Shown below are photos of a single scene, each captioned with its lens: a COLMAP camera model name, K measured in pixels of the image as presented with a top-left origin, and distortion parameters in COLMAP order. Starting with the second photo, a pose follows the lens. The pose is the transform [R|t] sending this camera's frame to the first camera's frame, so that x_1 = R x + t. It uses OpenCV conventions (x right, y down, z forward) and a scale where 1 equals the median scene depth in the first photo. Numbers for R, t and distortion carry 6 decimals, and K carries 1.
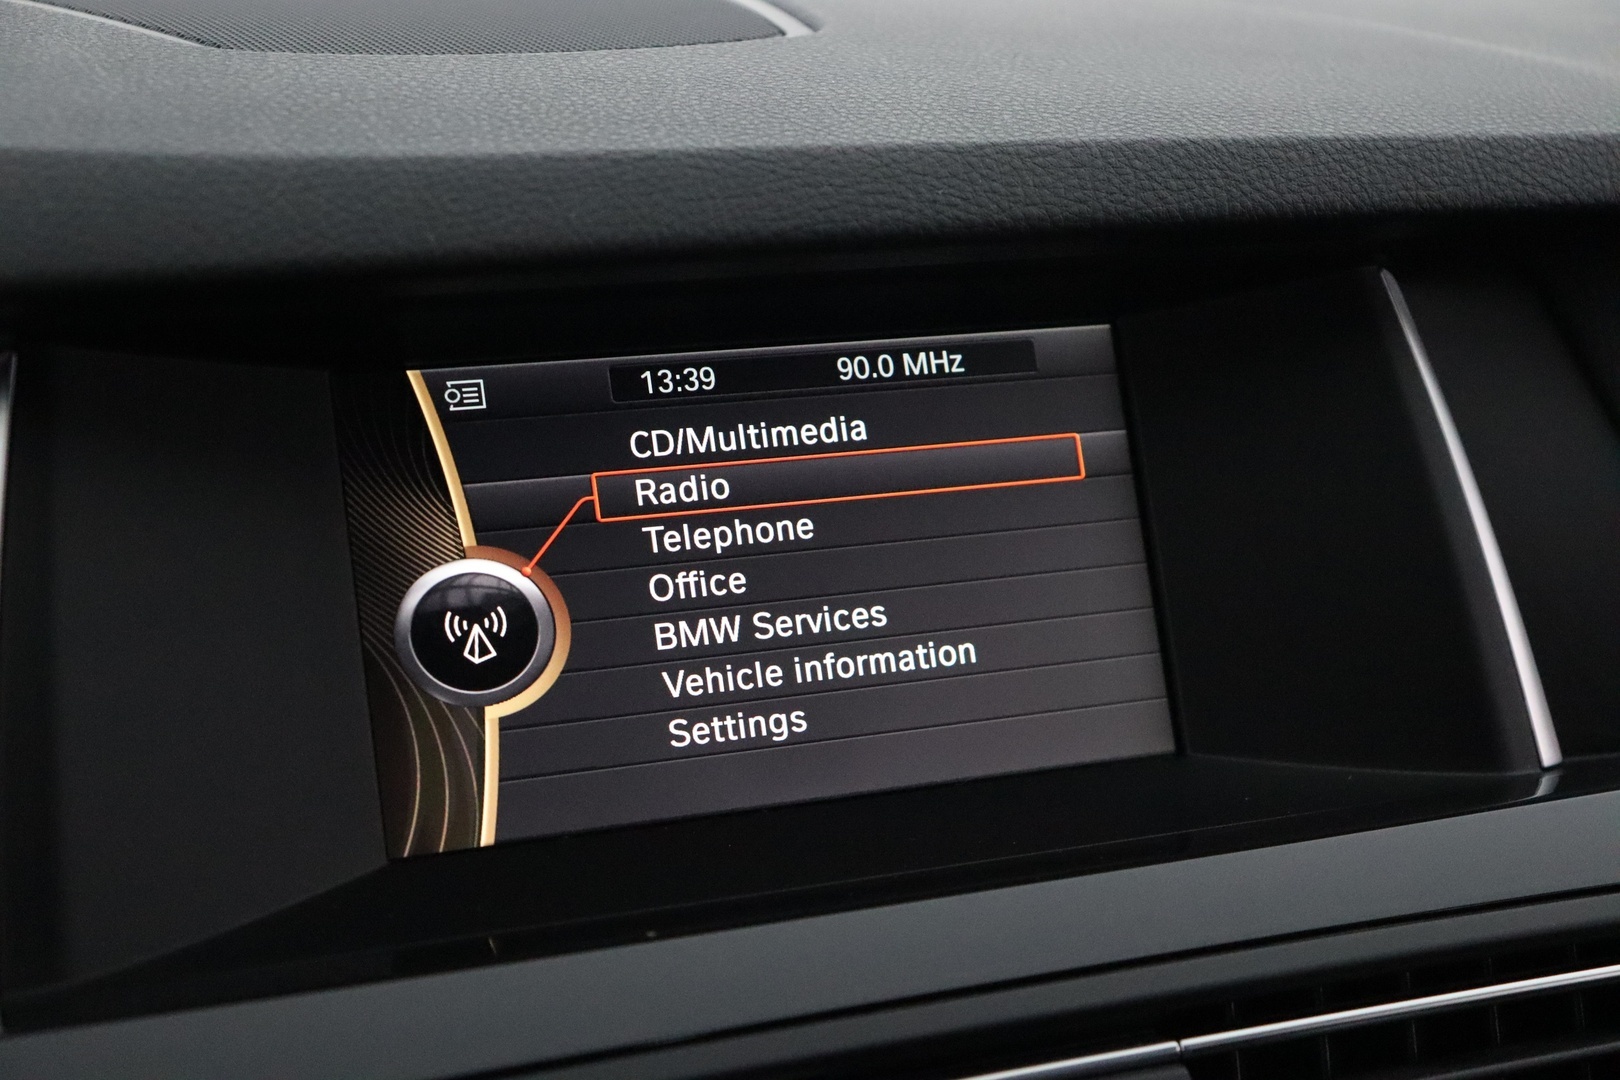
lens RADIAL K [[2612.1, 0, 829.5], [0, 2612.1, 544.5], [0, 0, 1]] dist [0.080506, 0.000000]
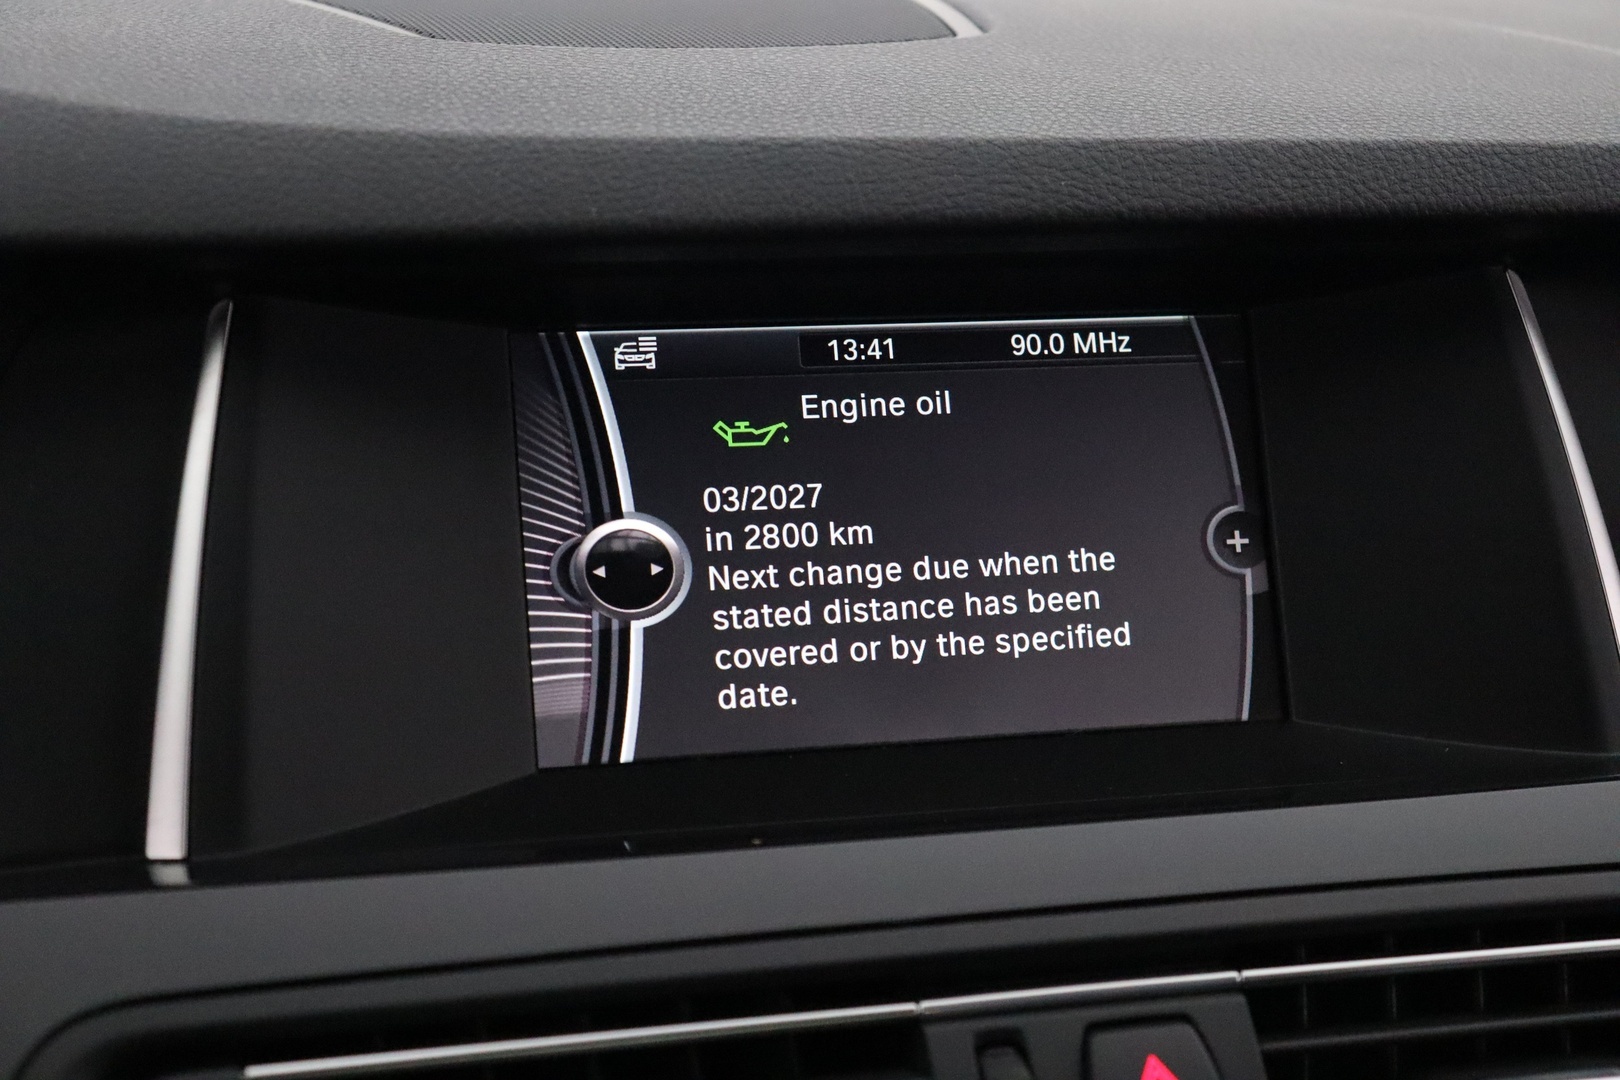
lens RADIAL K [[2675.1, 0, 803.9], [0, 2675.1, 533.4], [0, 0, 1]] dist [0.112205, 0.000000]
pose [[0.991440, 0.043971, -0.122938, 0.078200], [-0.045094, 0.998962, -0.006367, 0.022410], [0.122531, 0.011856, 0.992394, -0.116658]]
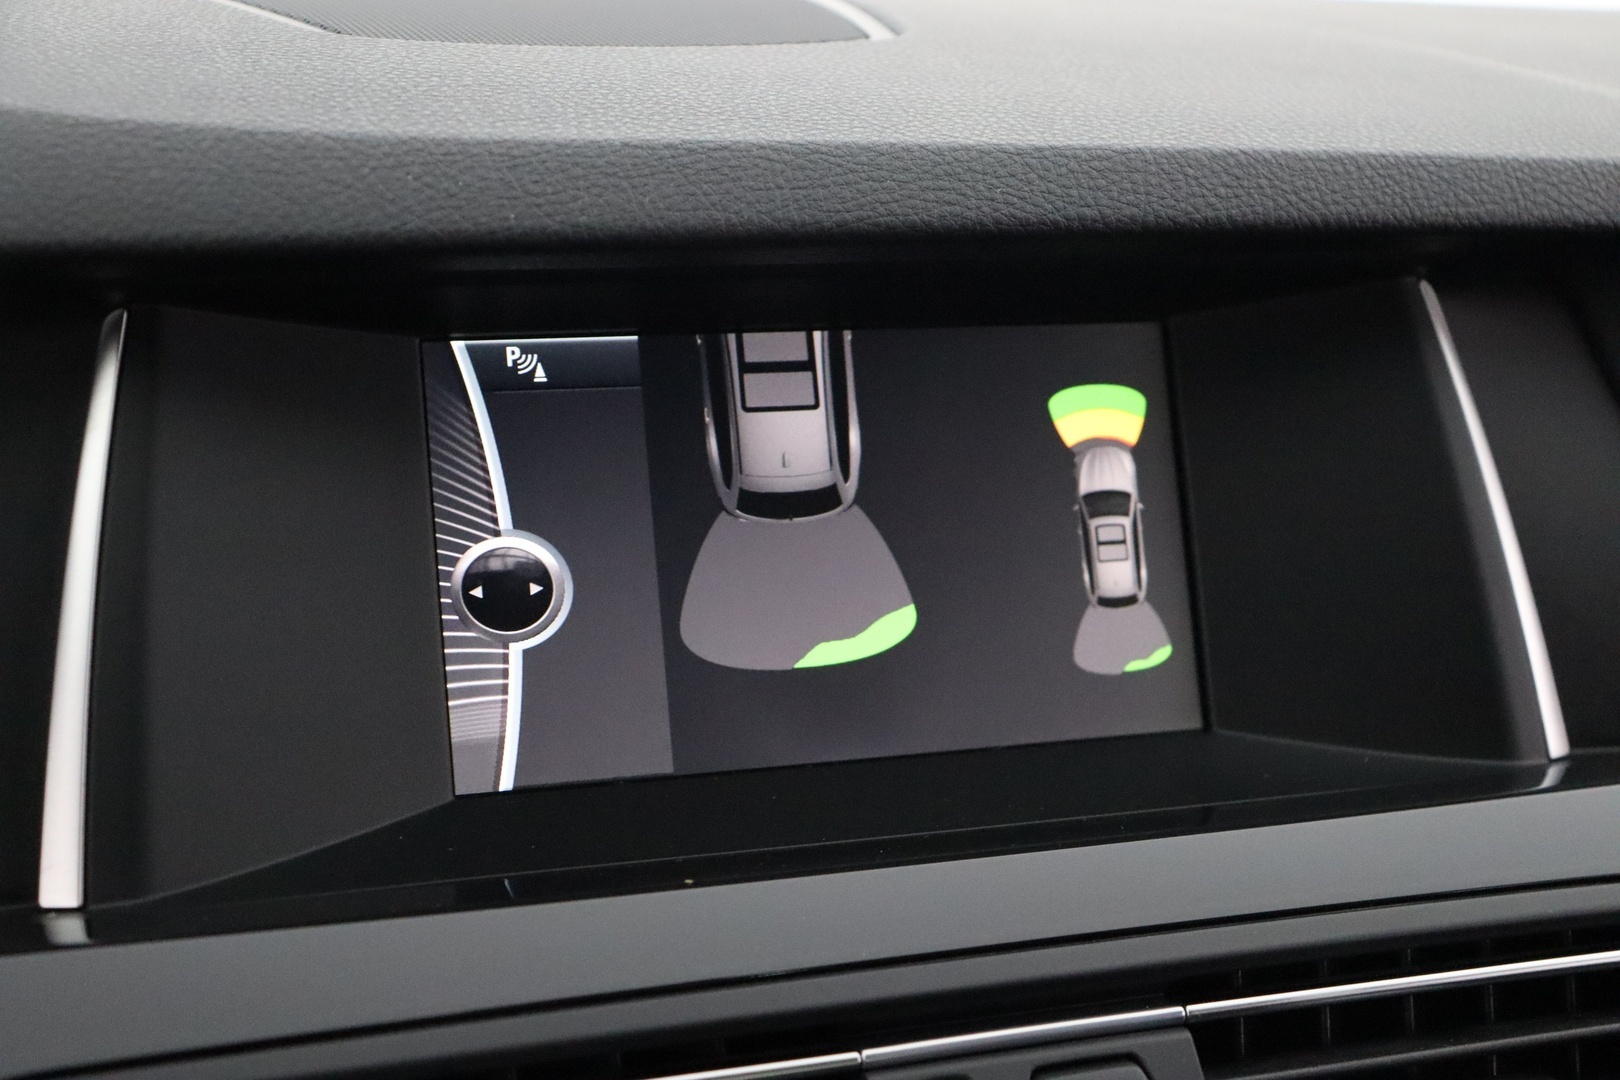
lens RADIAL K [[2302.6, 0, 820.6], [0, 2302.6, 552.3], [0, 0, 1]] dist [0.017752, 0.000000]
pose [[0.997649, 0.044944, -0.051737, 0.025203], [-0.043689, 0.998729, 0.025135, -0.009429], [0.052801, -0.022816, 0.998344, 0.066233]]
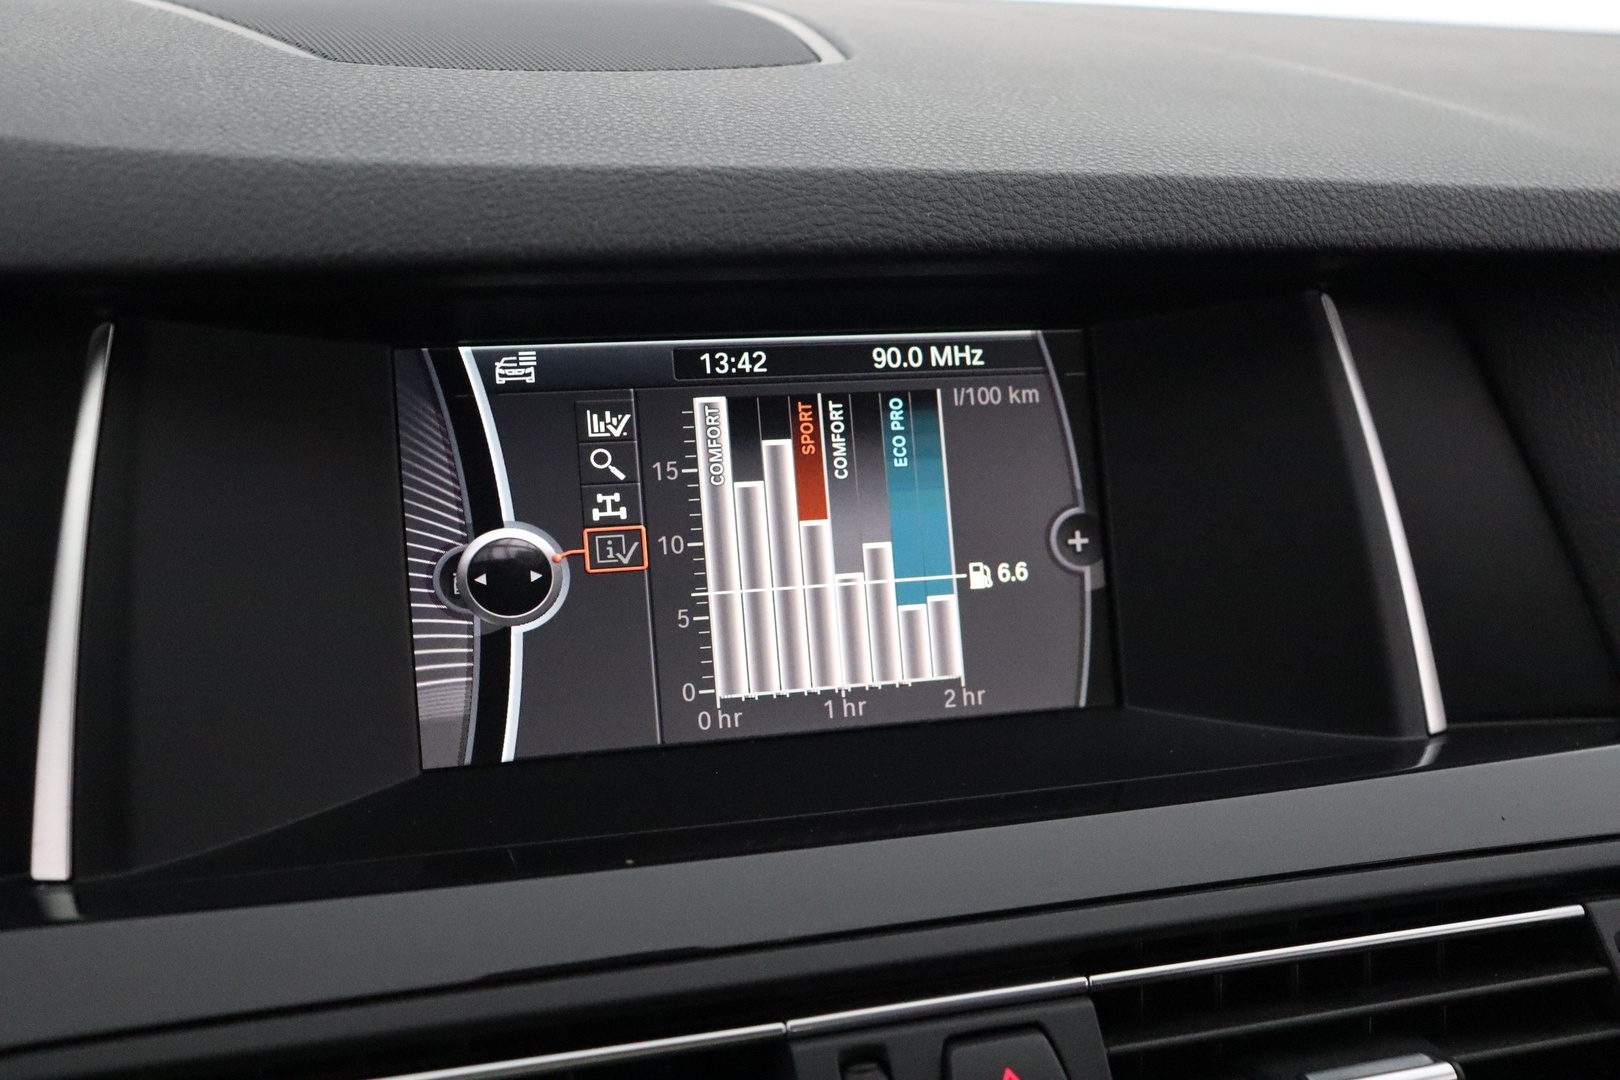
lens RADIAL K [[1964.5, 0, 818.7], [0, 1964.5, 555.5], [0, 0, 1]] dist [-0.045383, 0.000000]
pose [[0.997151, 0.056581, -0.049880, 0.045115], [-0.052975, 0.996077, 0.070877, -0.045193], [0.053694, -0.068032, 0.996237, 0.144526]]
